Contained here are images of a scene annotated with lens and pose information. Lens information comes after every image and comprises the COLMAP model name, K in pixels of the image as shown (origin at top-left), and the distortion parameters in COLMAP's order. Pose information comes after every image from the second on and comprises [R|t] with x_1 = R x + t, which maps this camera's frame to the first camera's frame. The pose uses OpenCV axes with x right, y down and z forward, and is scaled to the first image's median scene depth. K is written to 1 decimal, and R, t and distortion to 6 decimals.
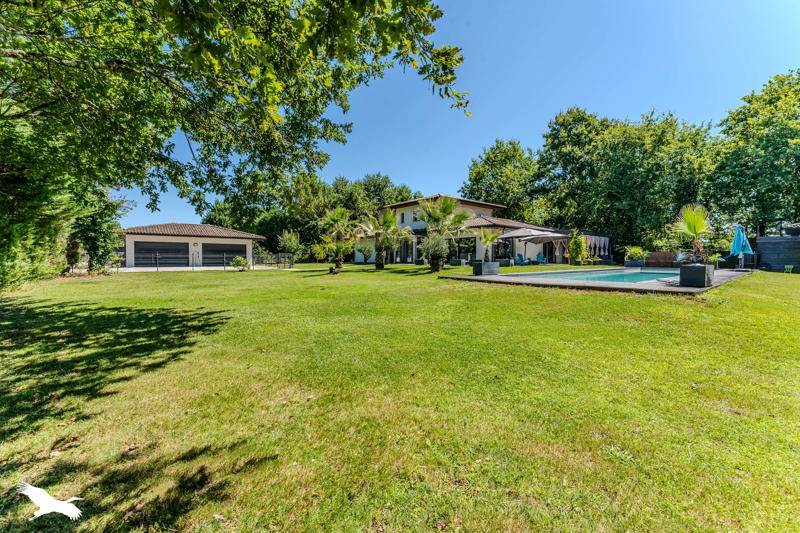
lens RADIAL K [[319.2, 0, 401.1], [0, 319.2, 265.2], [0, 0, 1]] dist [-0.001740, -0.001045]
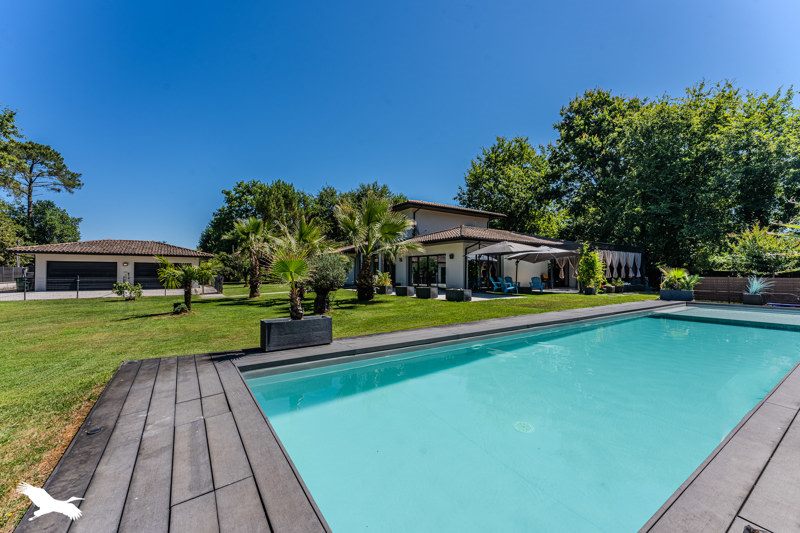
lens RADIAL K [[319.2, 0, 397.6], [0, 319.2, 267.8], [0, 0, 1]] dist [-0.001740, -0.001045]
pose [[0.993969, -0.001439, -0.109655, 0.167756], [-0.002596, 0.999325, -0.036651, -0.023527], [0.109634, 0.036715, 0.993294, 0.204391]]
